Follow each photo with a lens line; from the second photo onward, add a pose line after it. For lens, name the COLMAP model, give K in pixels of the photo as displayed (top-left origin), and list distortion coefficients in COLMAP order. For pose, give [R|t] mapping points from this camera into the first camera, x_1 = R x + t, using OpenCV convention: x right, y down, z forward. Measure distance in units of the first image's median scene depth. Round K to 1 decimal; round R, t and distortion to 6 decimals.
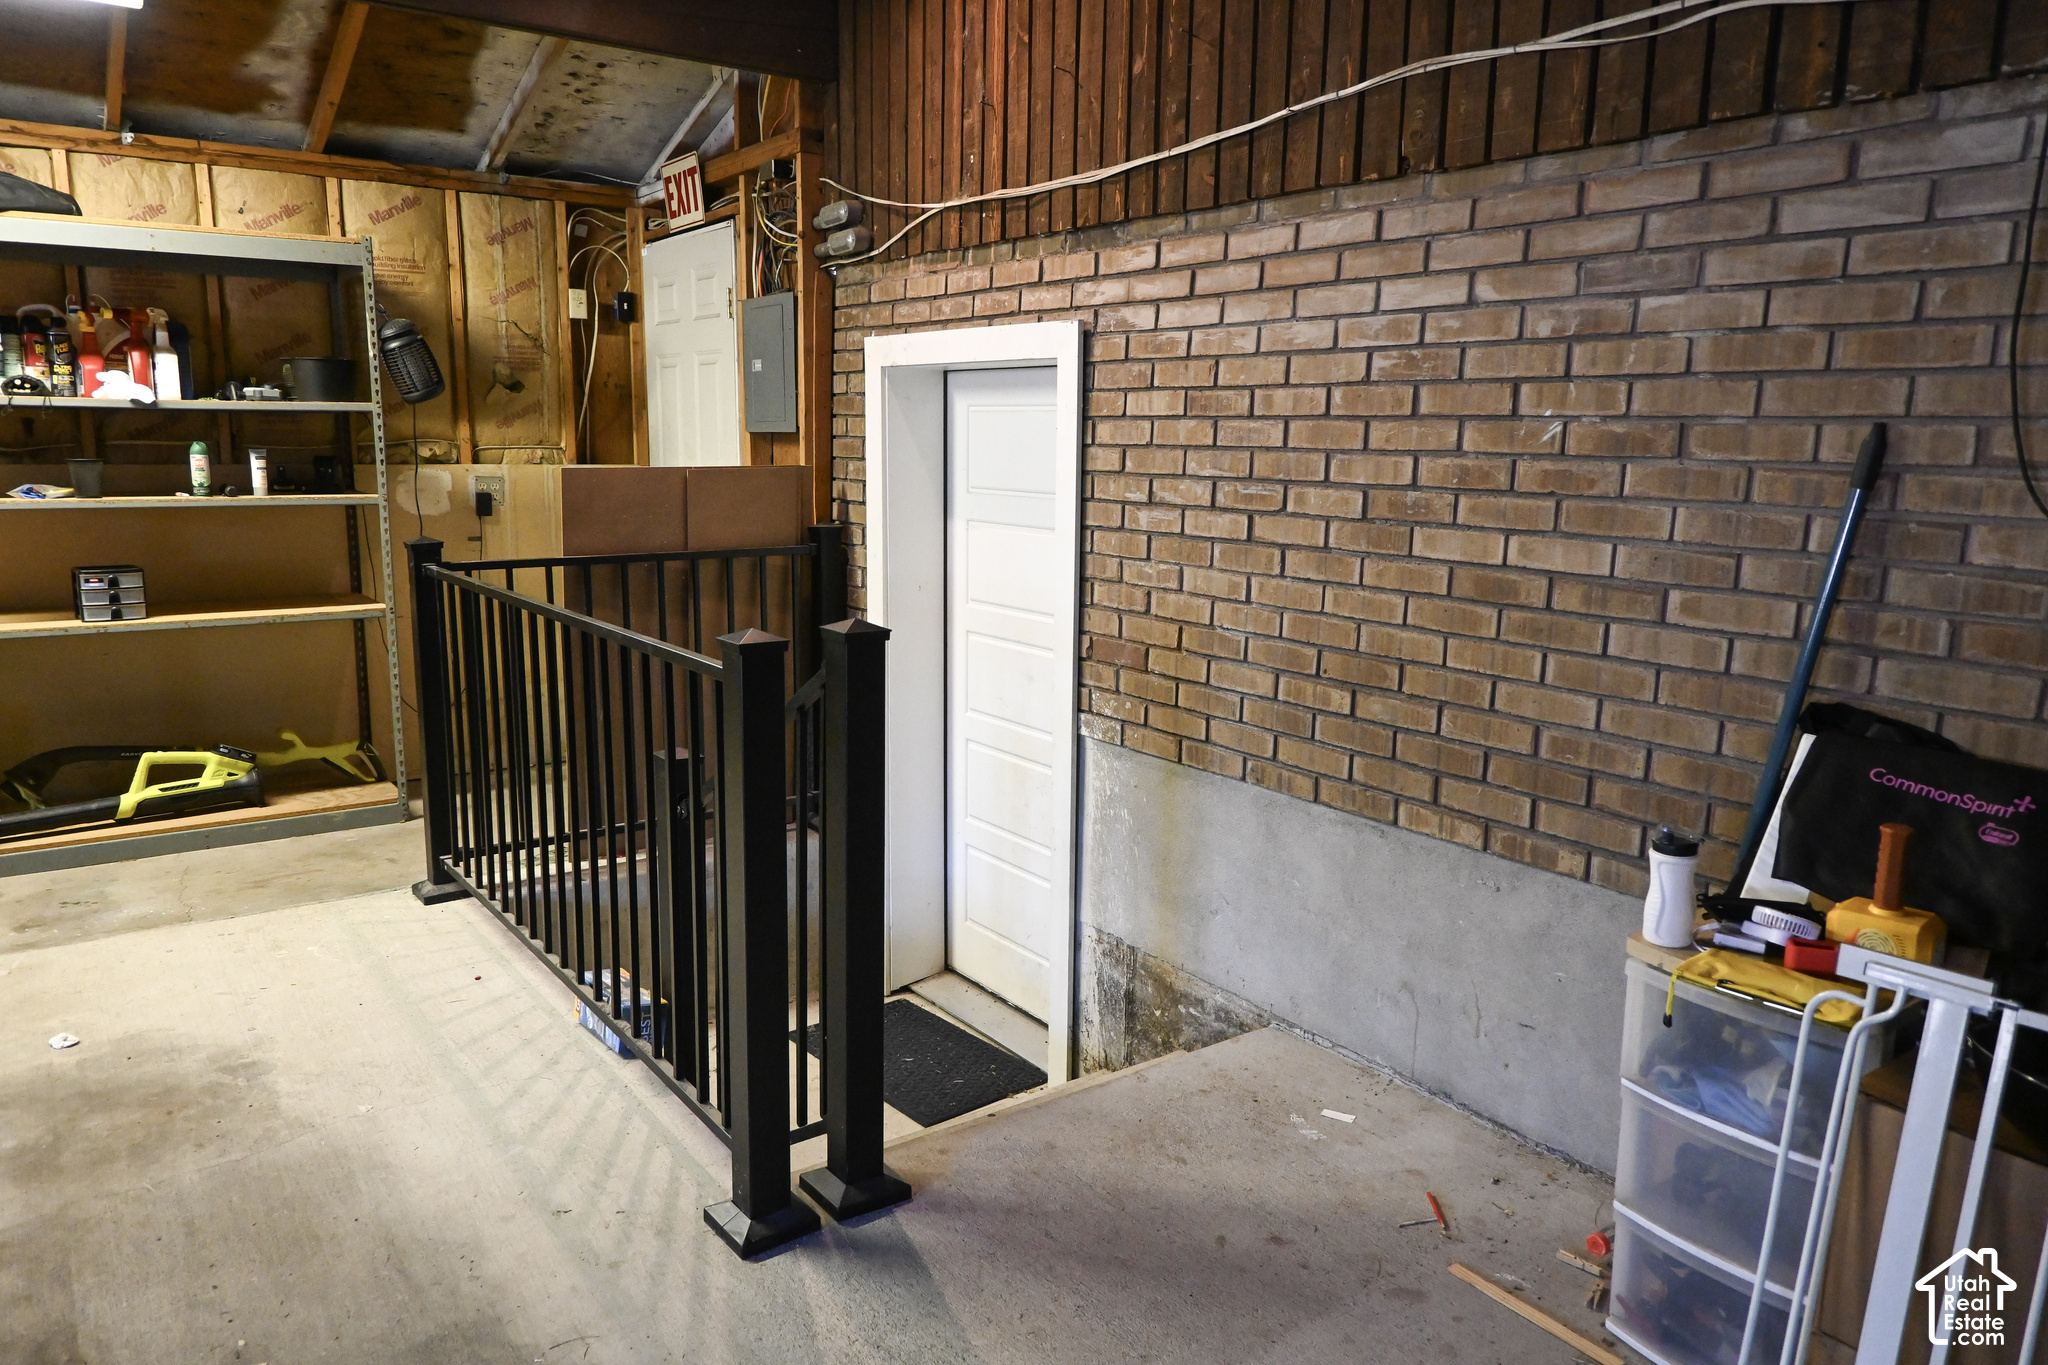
lens RADIAL K [[1382.3, 0, 1033.1], [0, 1382.3, 690.1], [0, 0, 1]] dist [-0.006863, 0.000891]
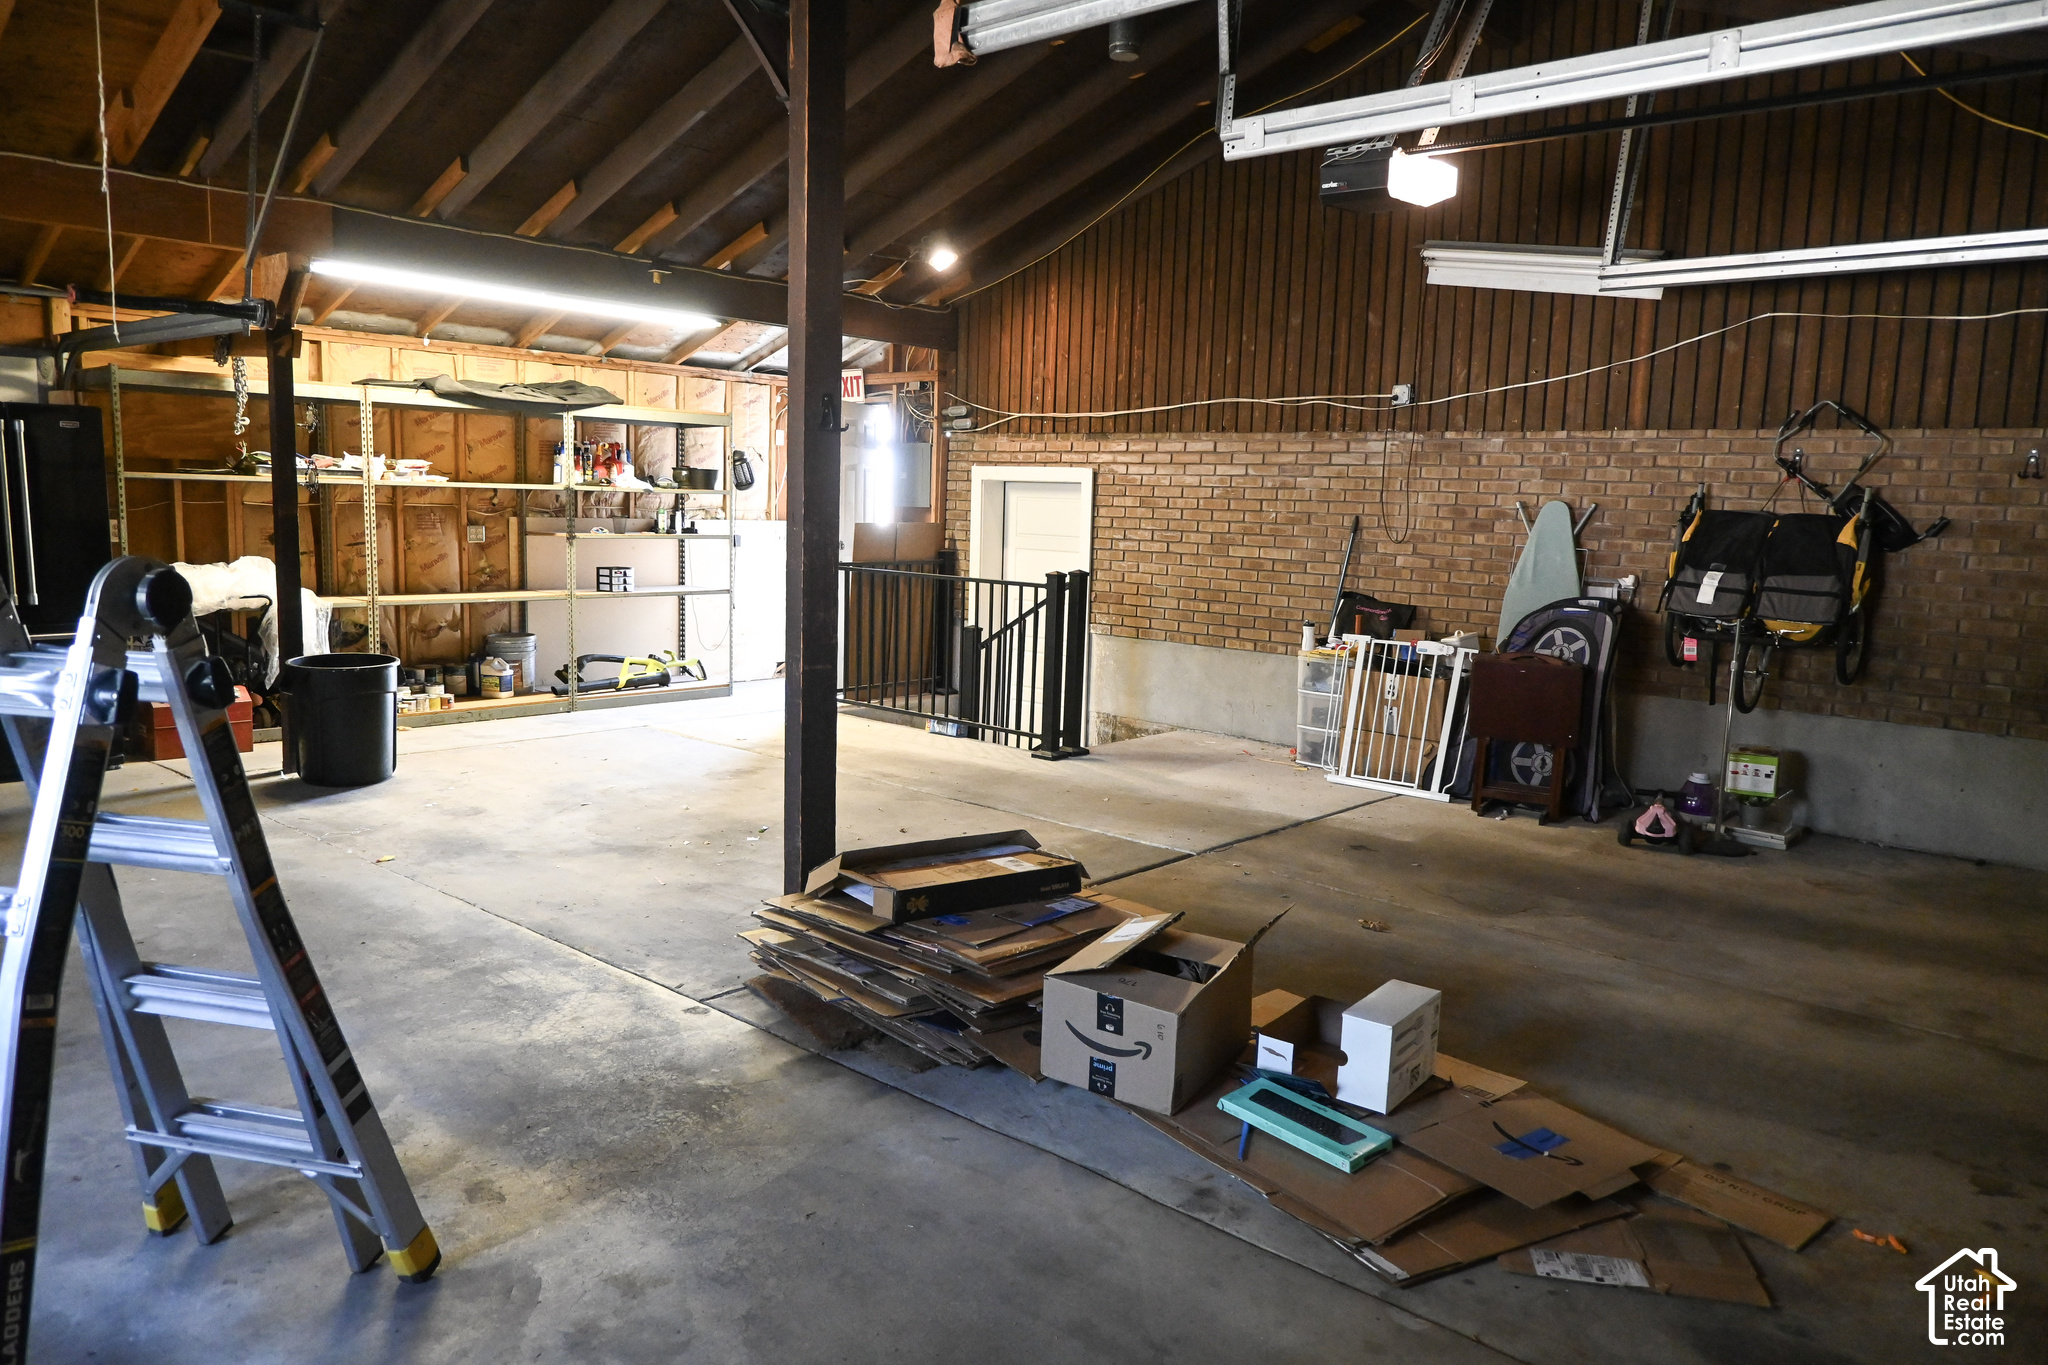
lens RADIAL K [[1382.3, 0, 1019.6], [0, 1382.3, 680.7], [0, 0, 1]] dist [-0.006863, 0.000891]
pose [[0.979695, -0.008474, 0.200314, -0.692168], [0.018744, 0.998602, -0.049424, 0.280924], [-0.199615, 0.052175, 0.978484, -1.640280]]
